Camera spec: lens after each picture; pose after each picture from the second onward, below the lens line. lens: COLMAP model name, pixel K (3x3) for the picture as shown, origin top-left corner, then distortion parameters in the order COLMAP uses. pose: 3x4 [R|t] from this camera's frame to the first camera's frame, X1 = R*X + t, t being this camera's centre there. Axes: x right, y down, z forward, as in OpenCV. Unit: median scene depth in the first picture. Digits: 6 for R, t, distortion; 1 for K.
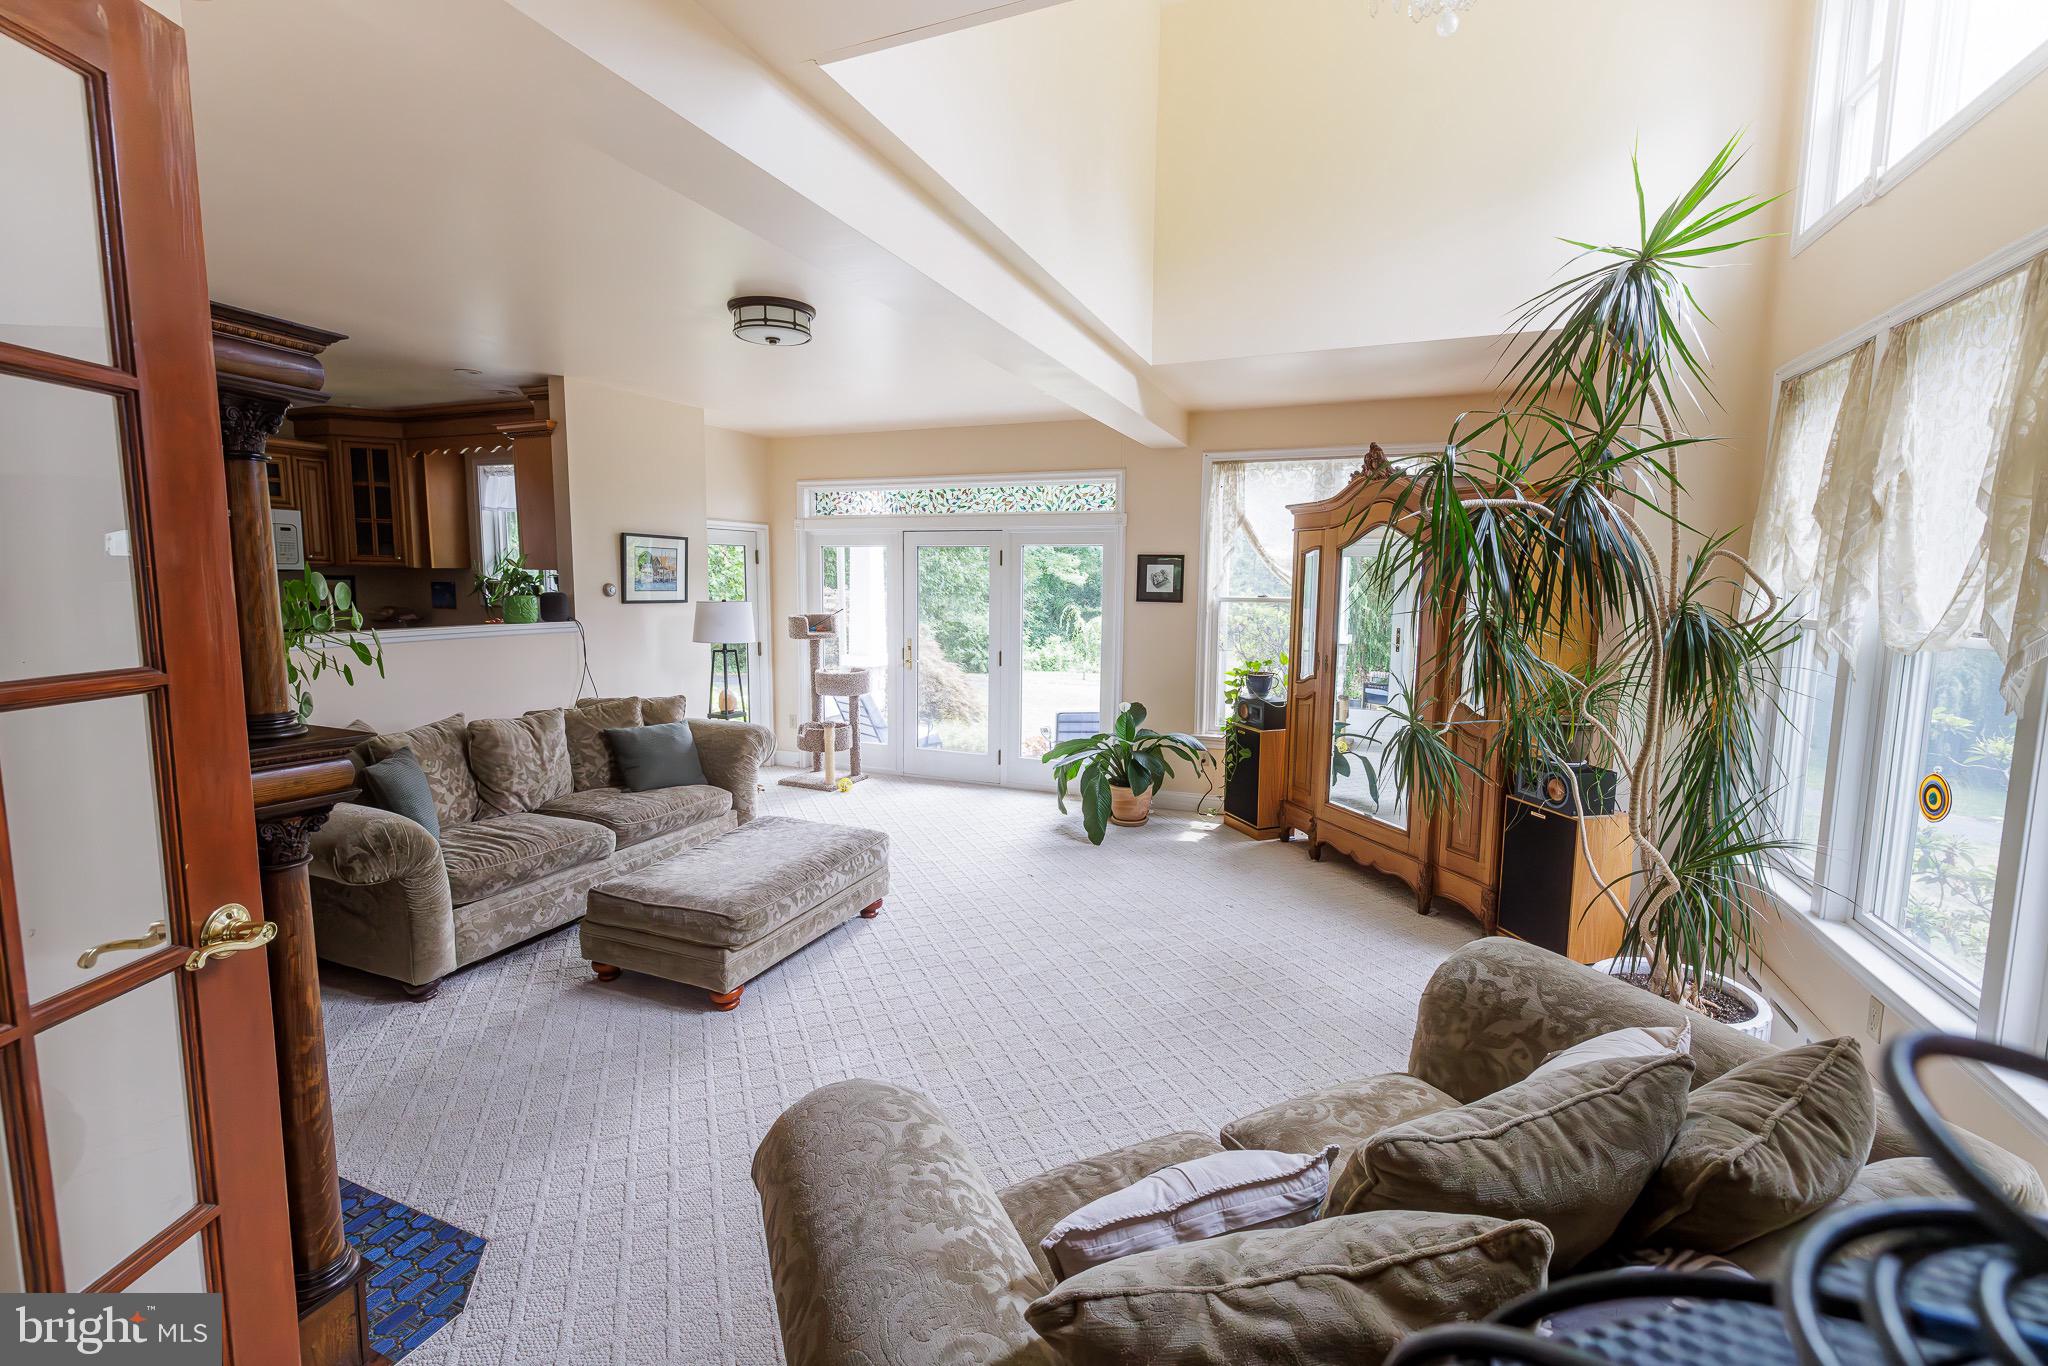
lens RADIAL K [[861.0, 0, 1017.5], [0, 861.0, 671.8], [0, 0, 1]] dist [0.002343, 0.000570]
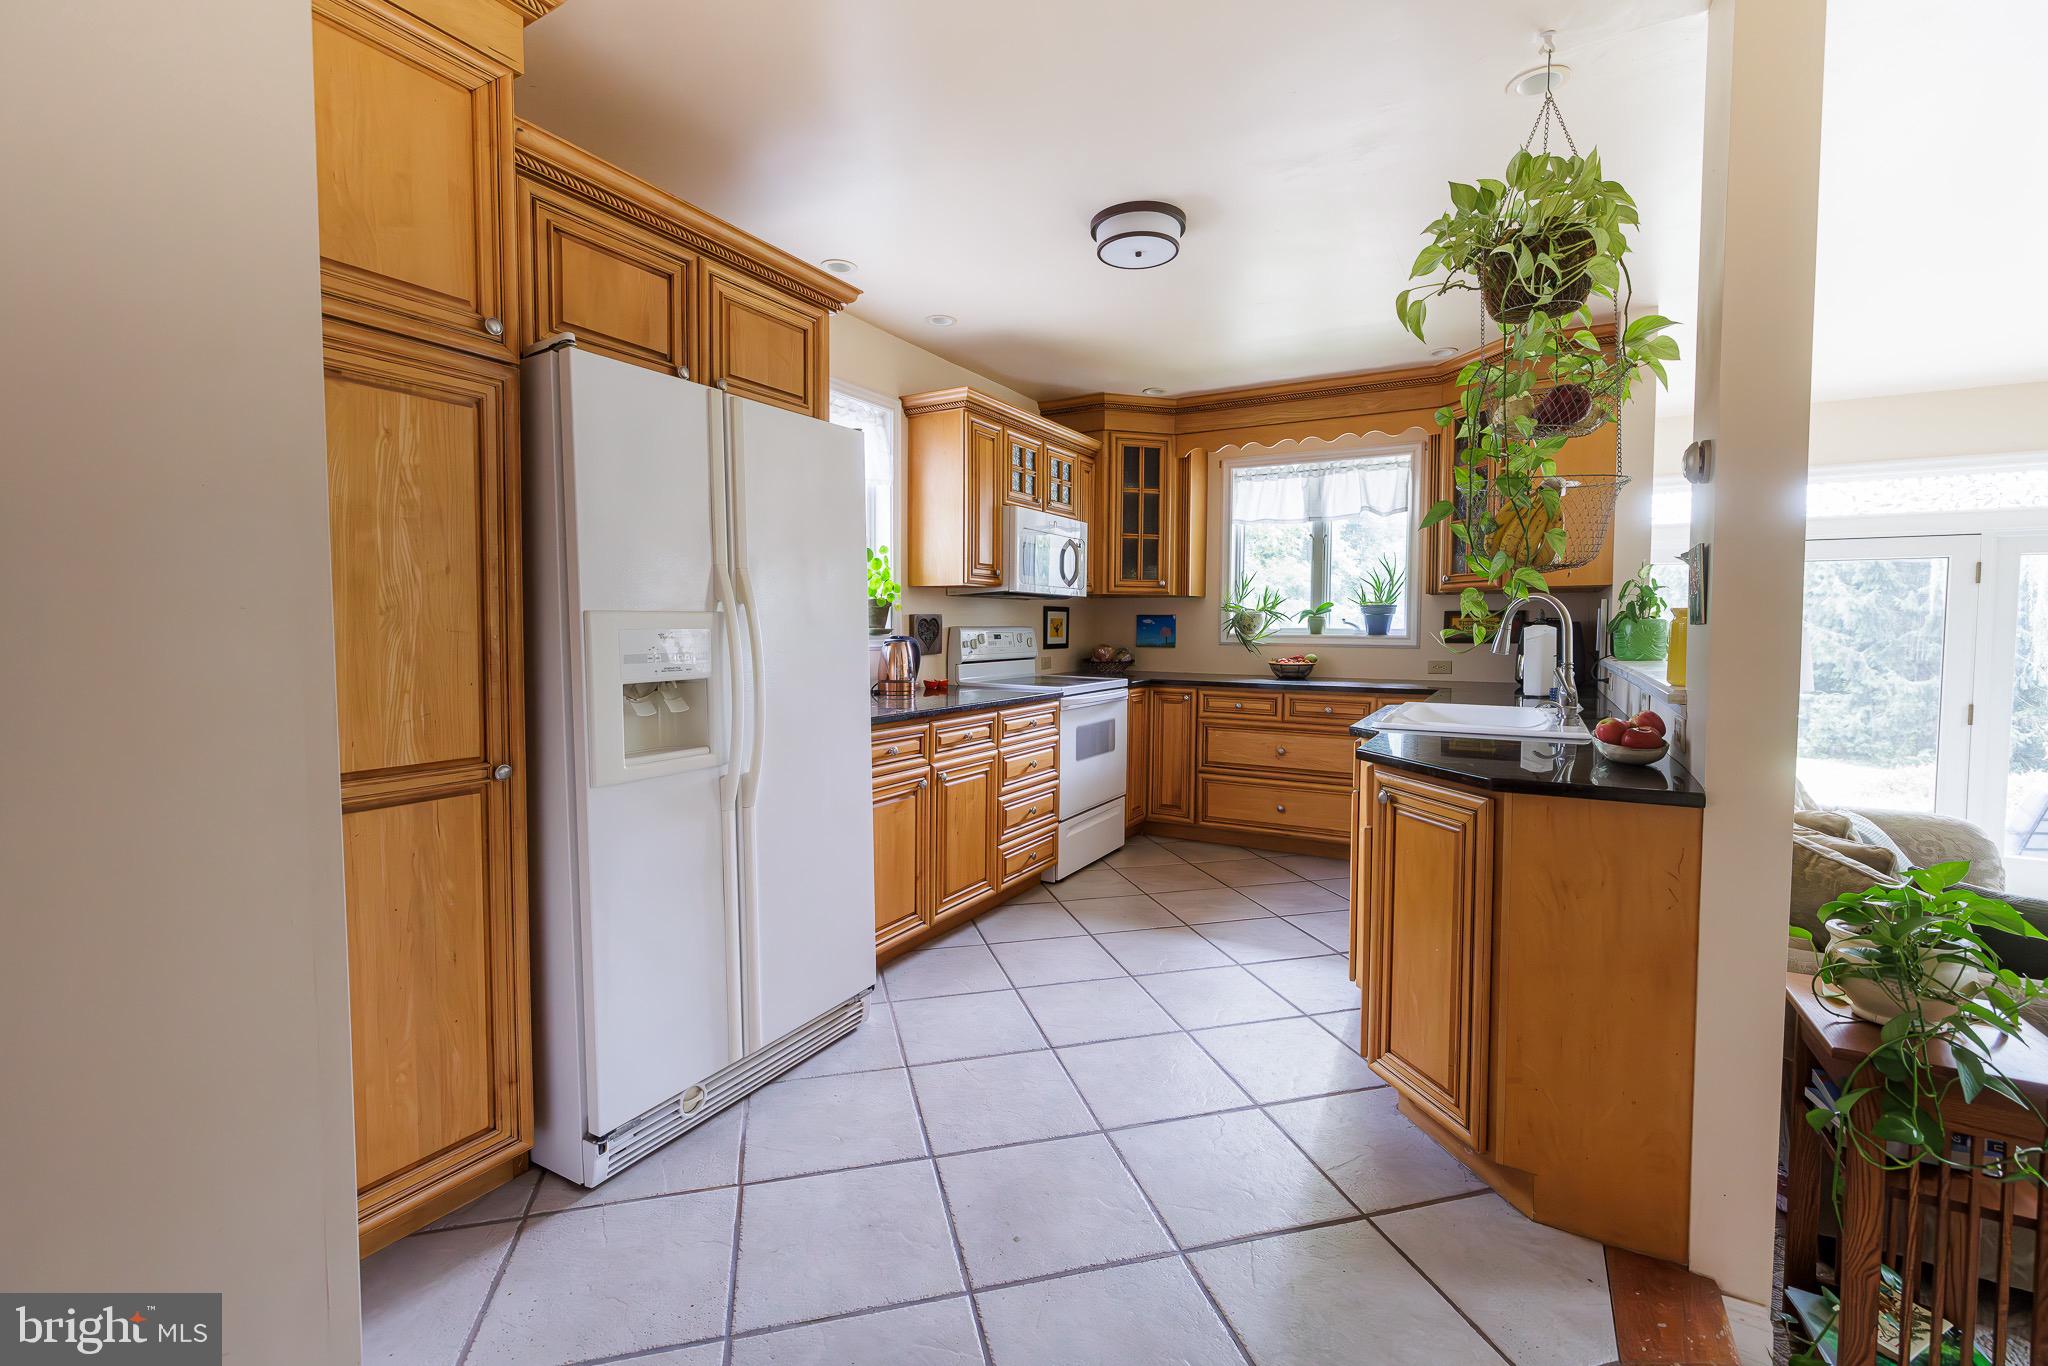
lens RADIAL K [[861.0, 0, 1013.7], [0, 861.0, 672.5], [0, 0, 1]] dist [0.002343, 0.000570]
pose [[0.991346, 0.000441, -0.131275, -0.950008], [-0.007738, 0.998452, -0.055074, -0.005974], [0.131047, 0.055613, 0.989815, 0.254312]]
